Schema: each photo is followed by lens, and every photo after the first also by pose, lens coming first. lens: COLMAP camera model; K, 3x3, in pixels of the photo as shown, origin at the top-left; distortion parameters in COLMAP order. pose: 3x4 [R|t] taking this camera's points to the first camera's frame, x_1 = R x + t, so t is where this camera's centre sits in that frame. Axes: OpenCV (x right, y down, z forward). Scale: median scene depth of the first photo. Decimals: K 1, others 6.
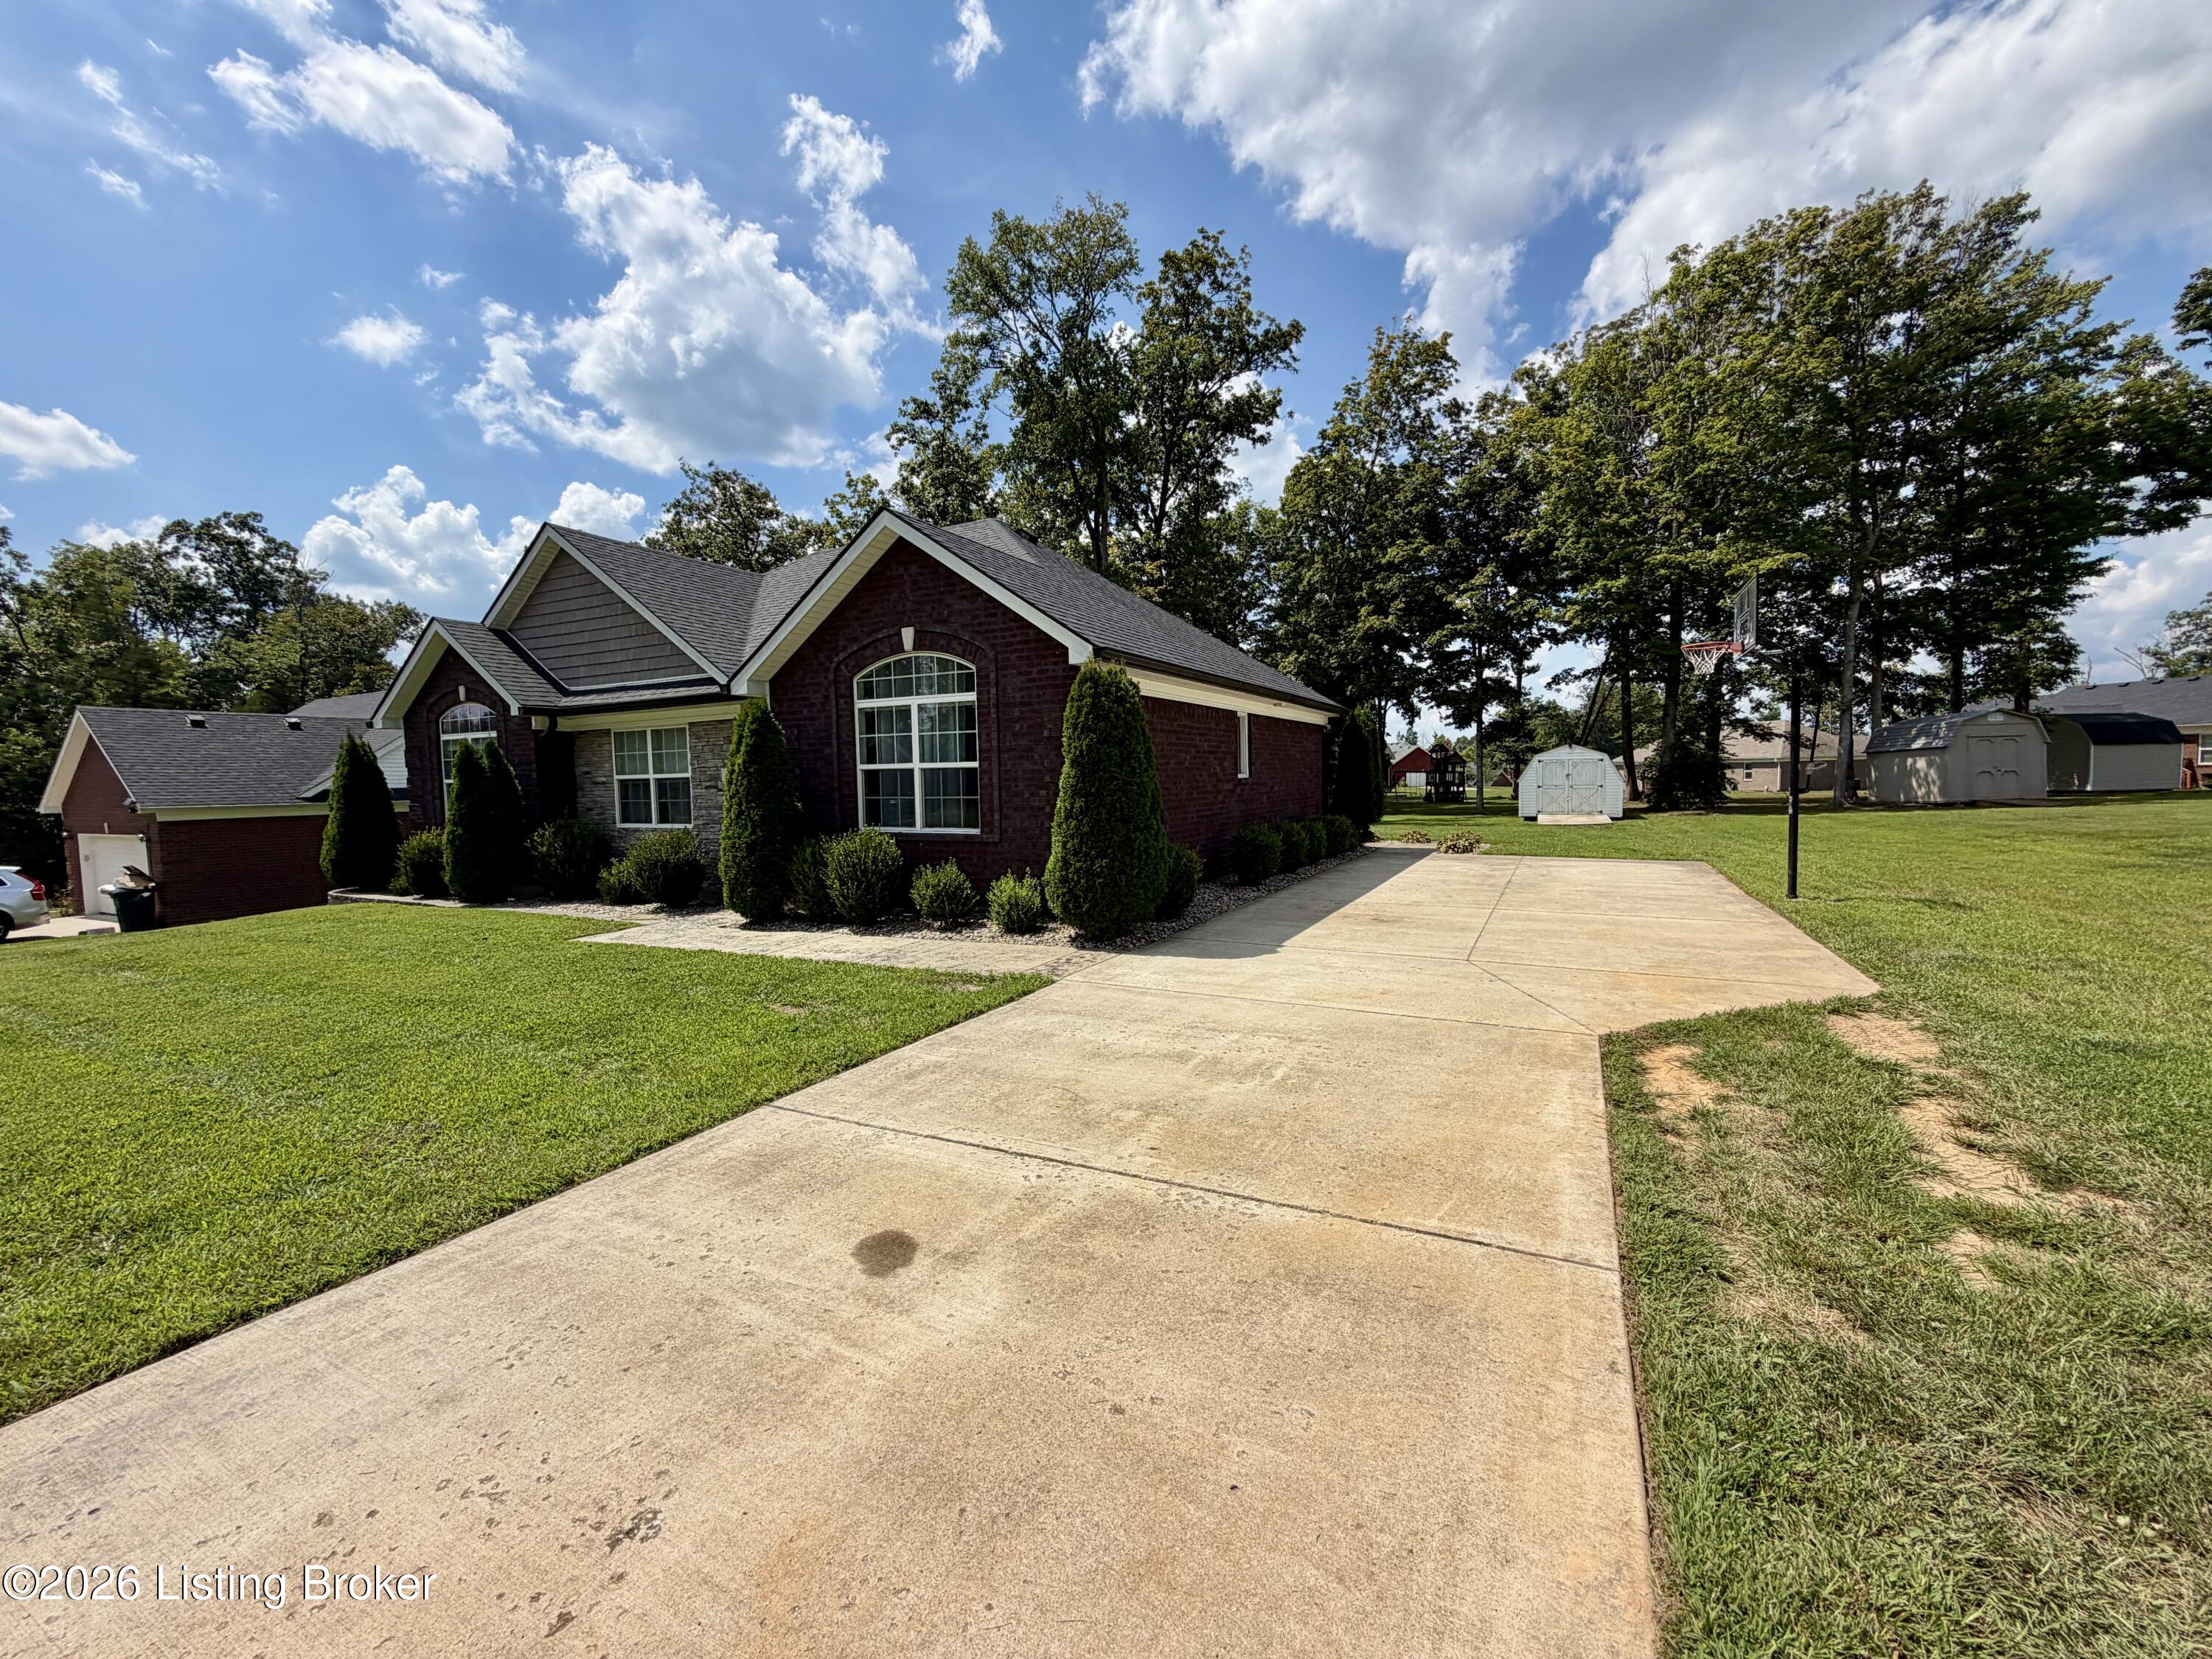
lens RADIAL K [[881.7, 0, 1100.1], [0, 881.7, 831.7], [0, 0, 1]] dist [0.000130, -0.000189]
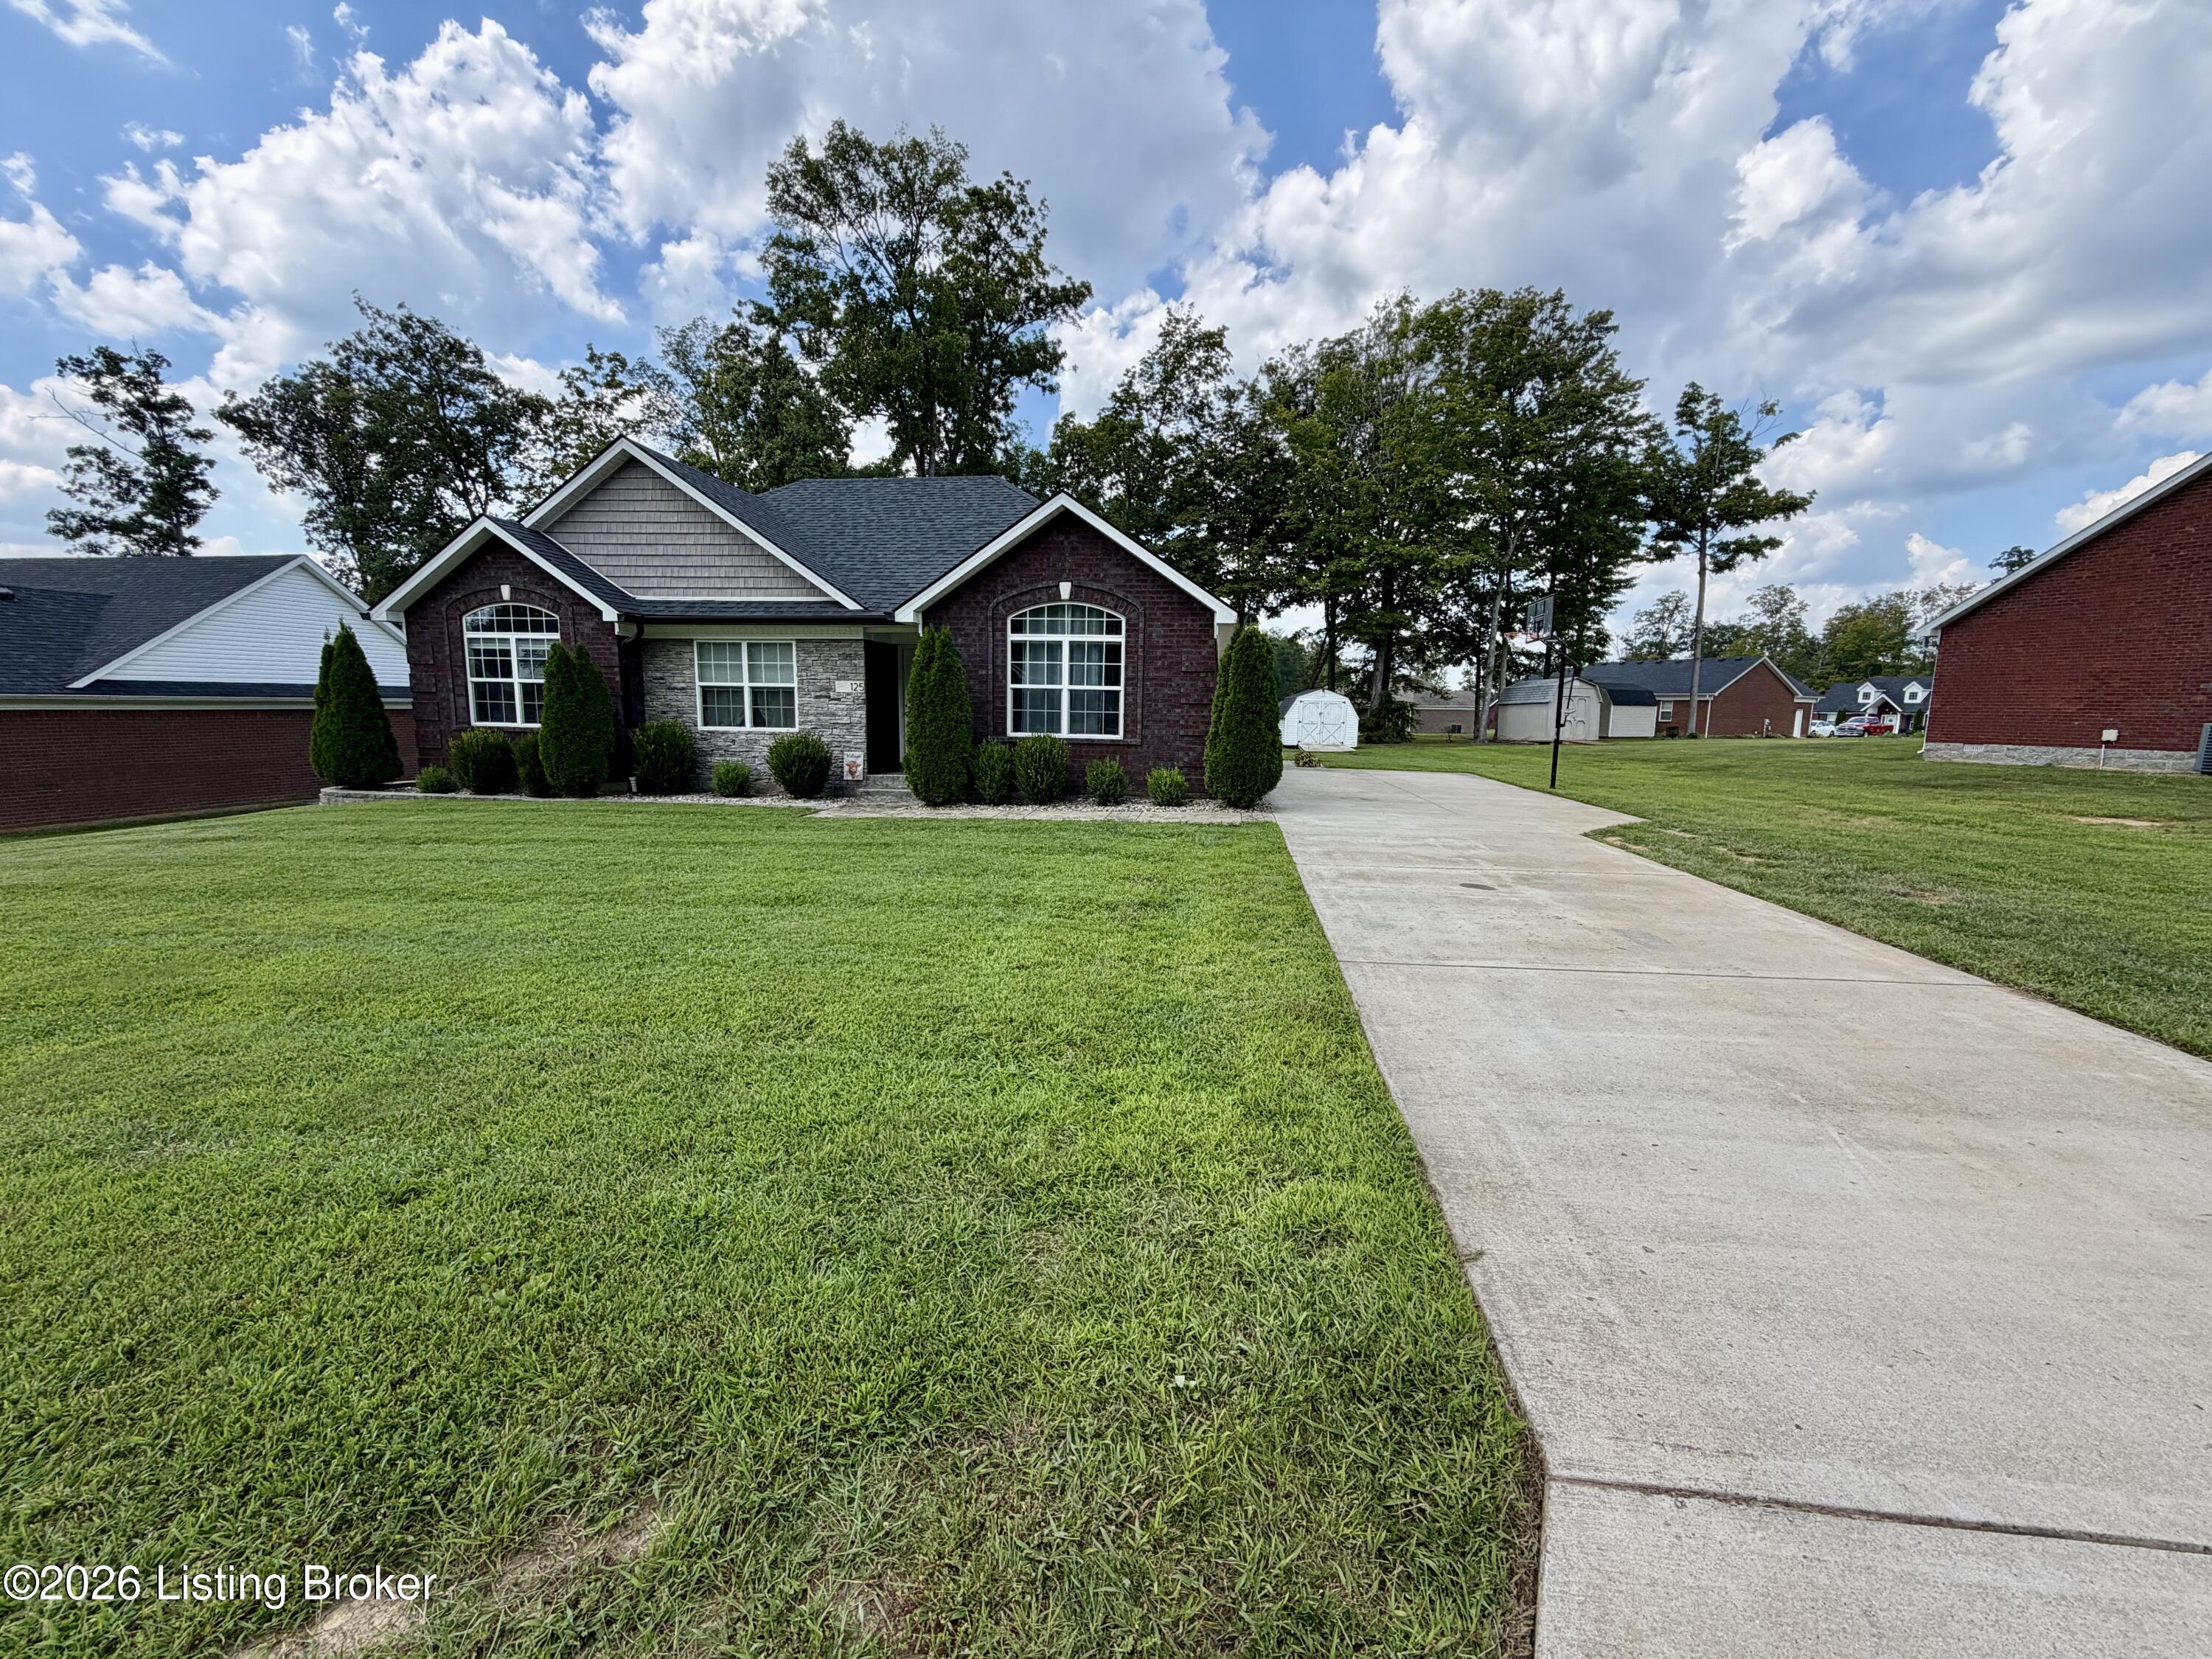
lens RADIAL K [[881.7, 0, 1100.1], [0, 881.7, 831.7], [0, 0, 1]] dist [0.000130, -0.000189]
pose [[0.937452, -0.012456, 0.347890, -0.221756], [-0.015235, 0.996934, 0.076746, 0.014388], [-0.347780, -0.077246, 0.934389, -0.102044]]
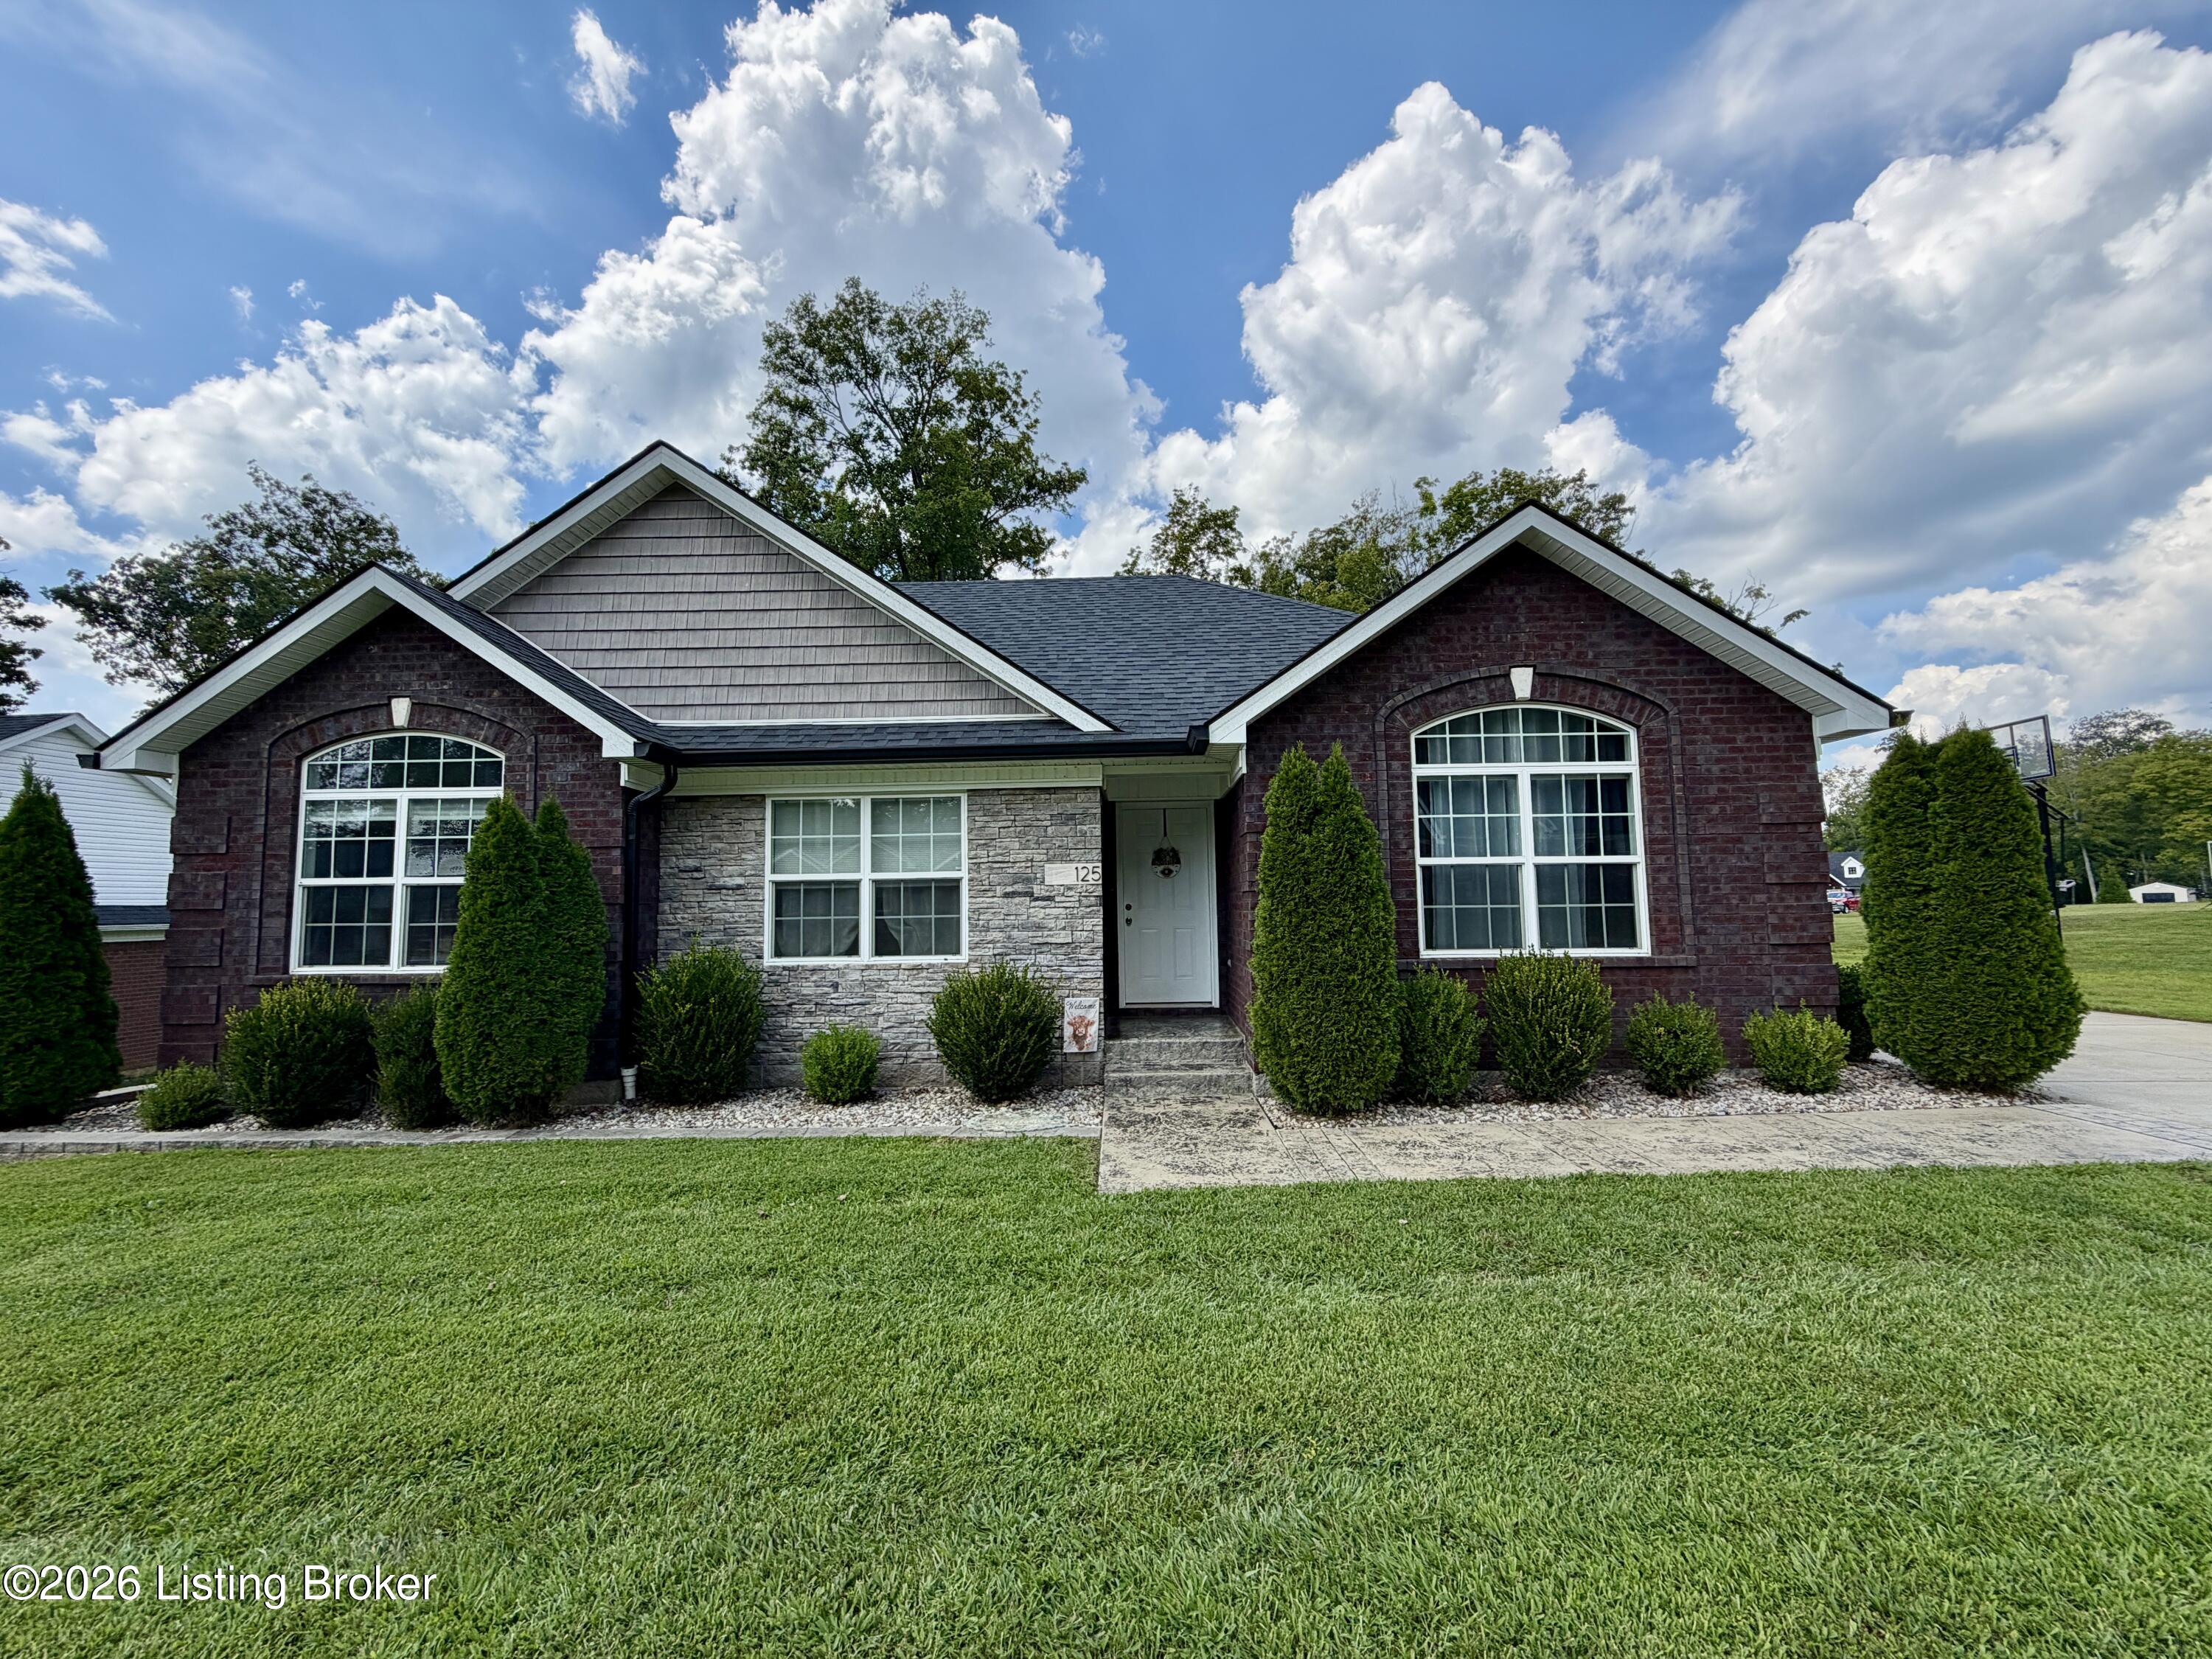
lens RADIAL K [[880.9, 0, 1101.4], [0, 880.9, 833.2], [0, 0, 1]] dist [-0.000092, -0.000642]
pose [[0.898919, 0.043348, 0.435966, -0.289778], [0.022814, 0.989112, -0.145389, -0.000674], [-0.437521, 0.140639, 0.888142, 0.184746]]
